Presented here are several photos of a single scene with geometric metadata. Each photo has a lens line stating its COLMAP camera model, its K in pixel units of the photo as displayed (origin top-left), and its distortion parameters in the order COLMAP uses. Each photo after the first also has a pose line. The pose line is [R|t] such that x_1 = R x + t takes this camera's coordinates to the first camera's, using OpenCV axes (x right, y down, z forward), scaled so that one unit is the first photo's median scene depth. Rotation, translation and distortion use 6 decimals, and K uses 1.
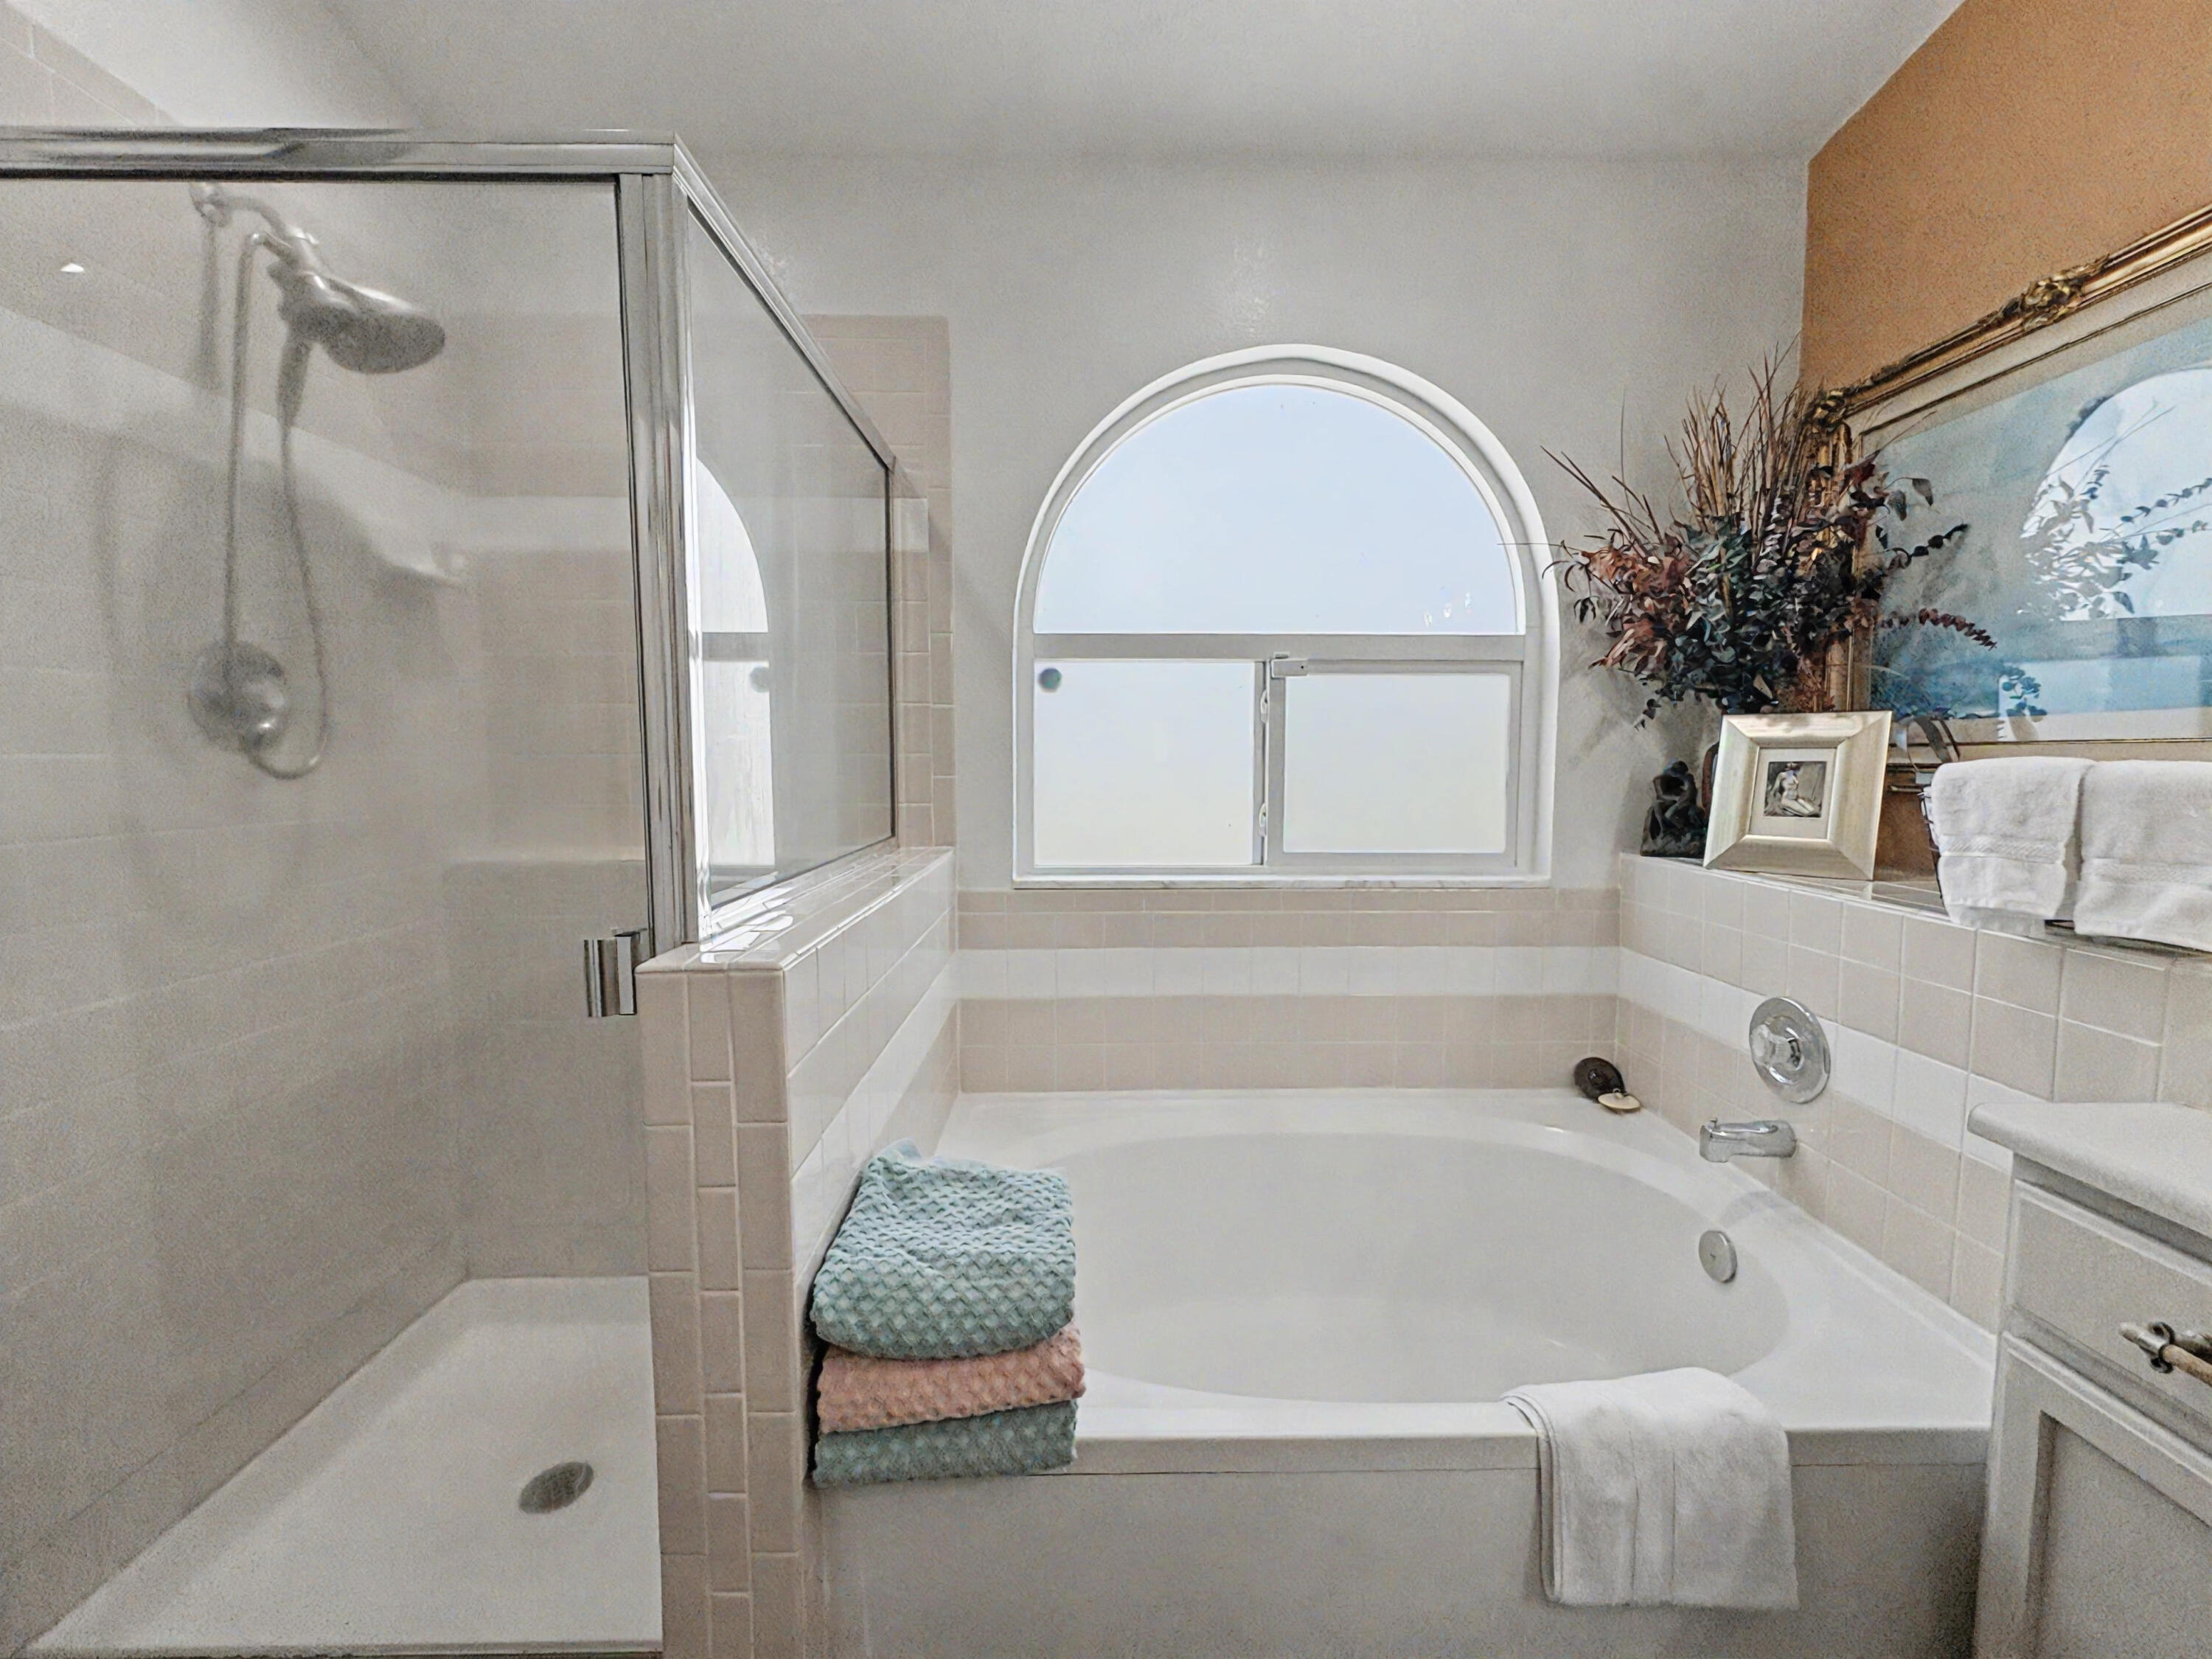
lens RADIAL K [[892.0, 0, 1106.0], [0, 892.0, 829.5], [0, 0, 1]] dist [-0.000147, -0.000073]
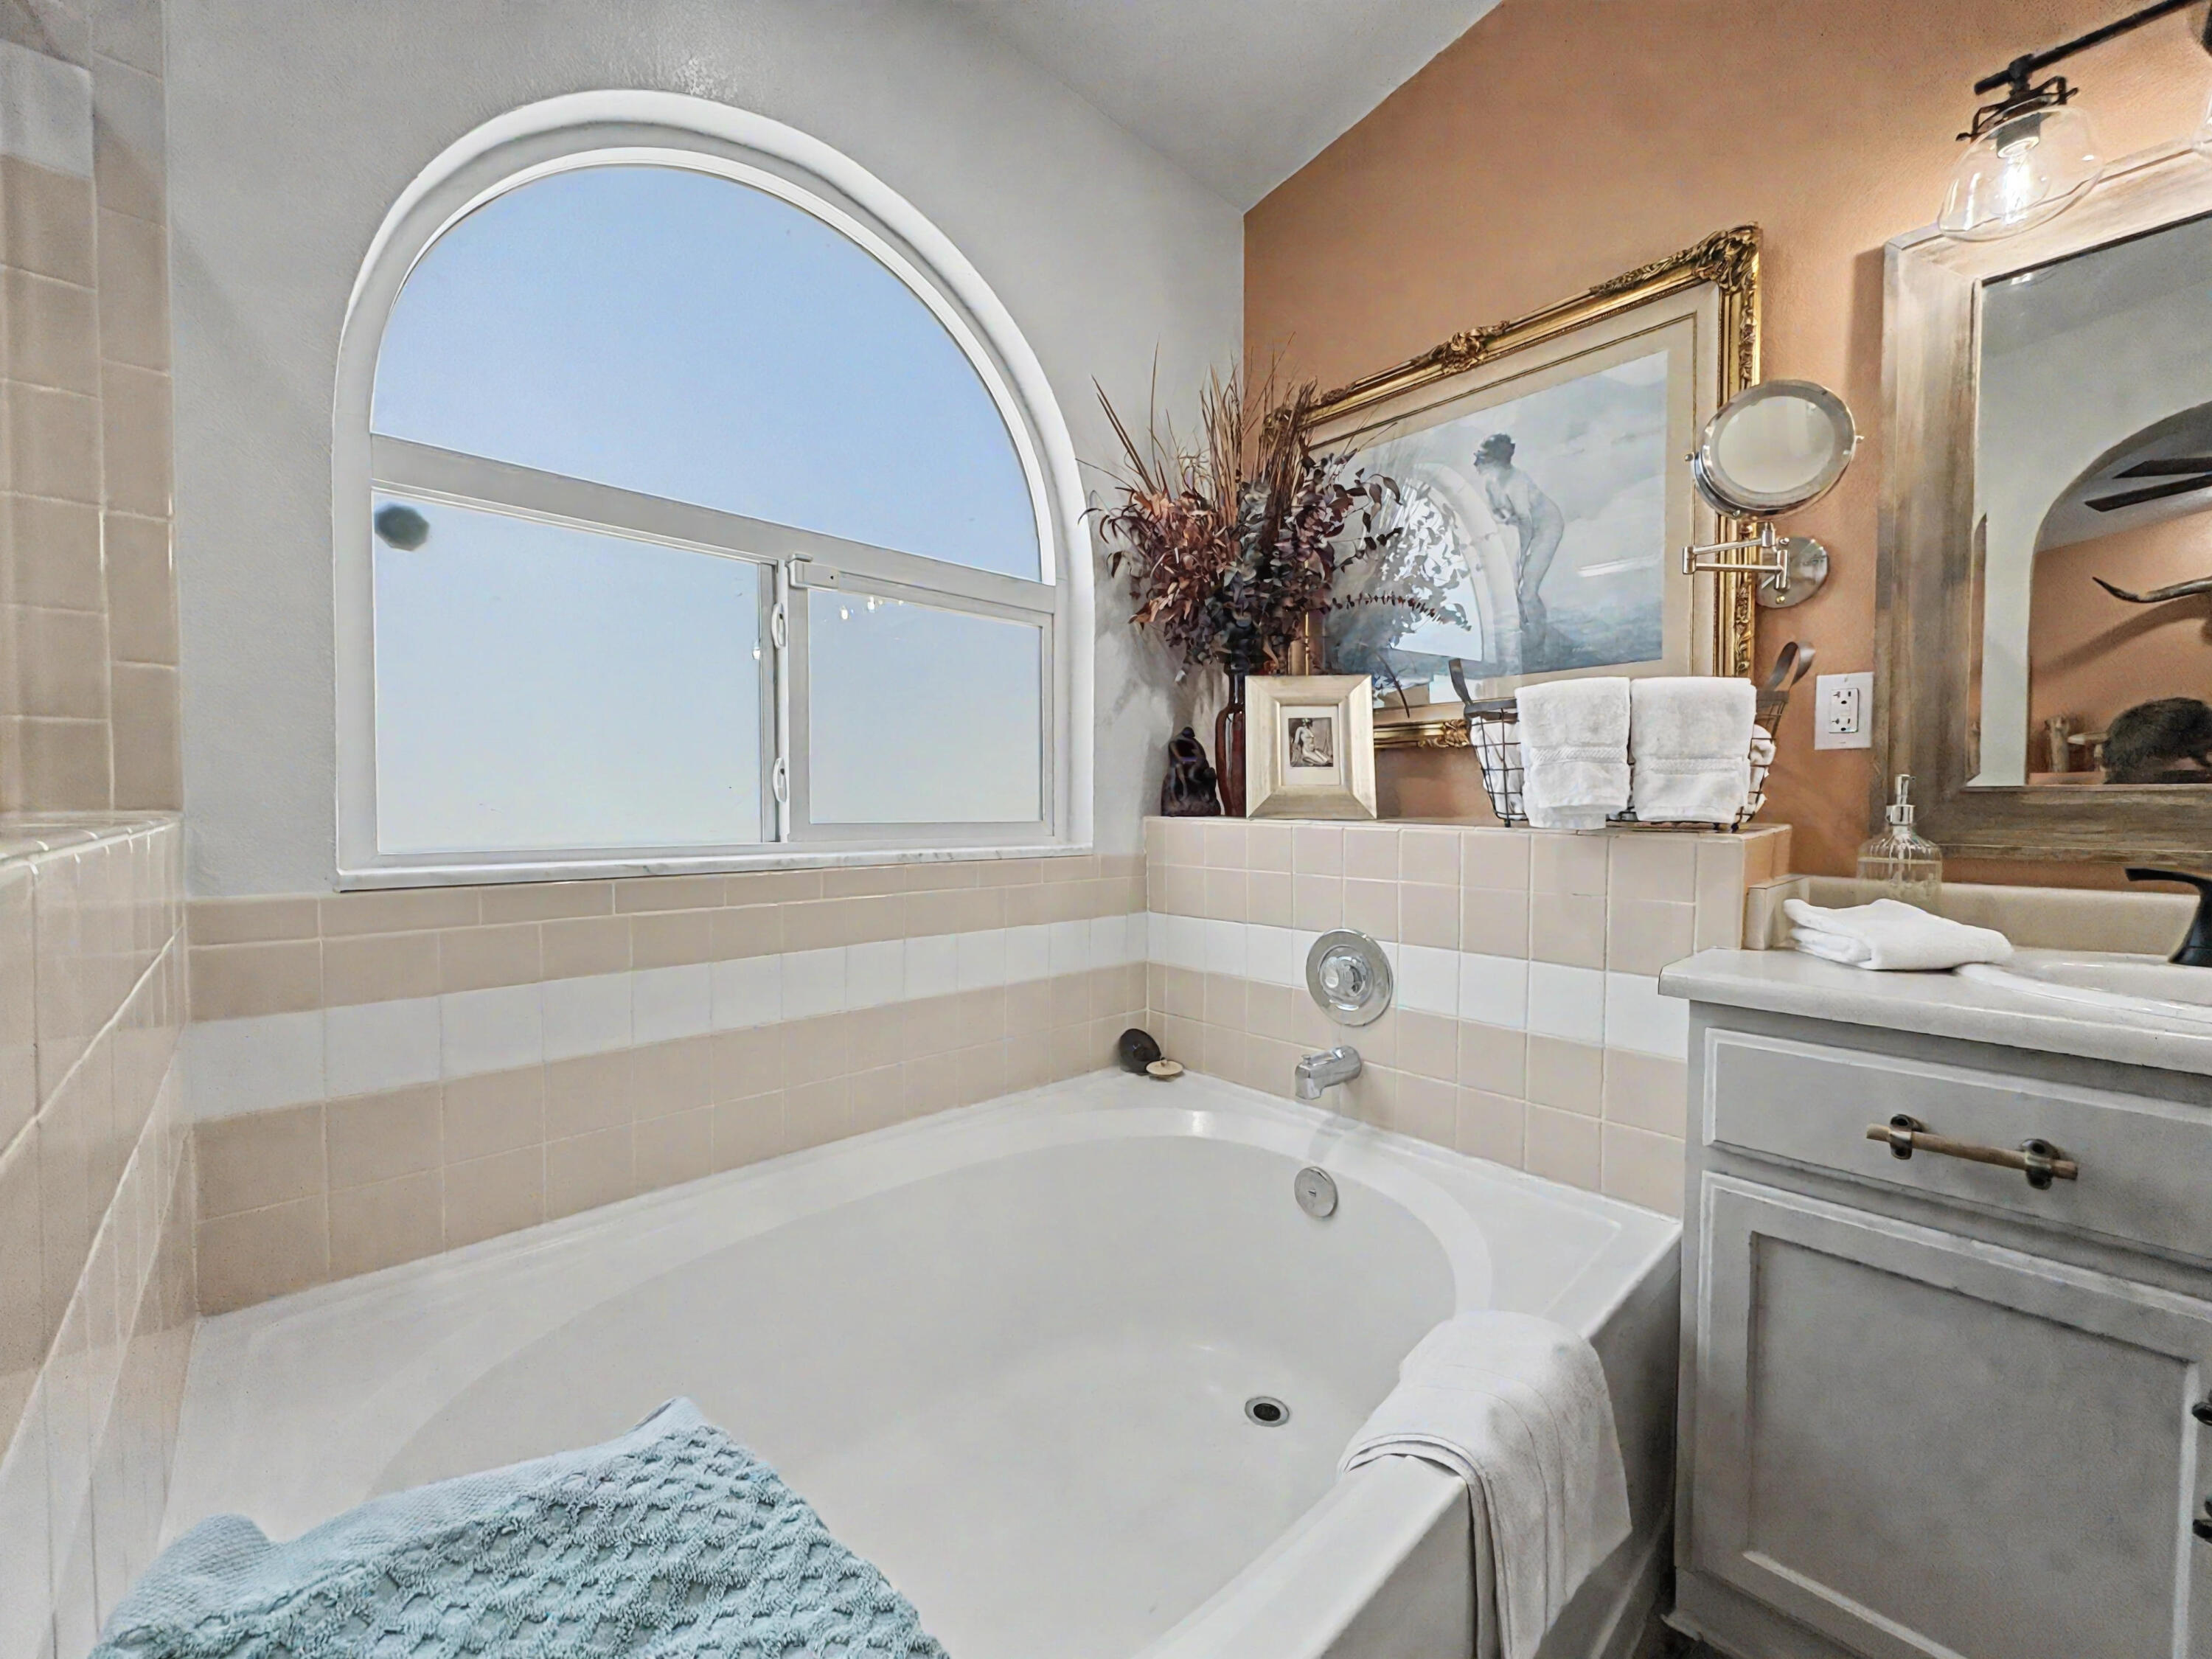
lens RADIAL K [[886.0, 0, 1108.5], [0, 886.0, 827.3], [0, 0, 1]] dist [0.001306, 0.000115]
pose [[0.739506, -0.015691, 0.672967, -0.142133], [0.045613, 0.998599, -0.026840, 0.075430], [-0.671603, 0.050545, 0.739185, 0.363077]]
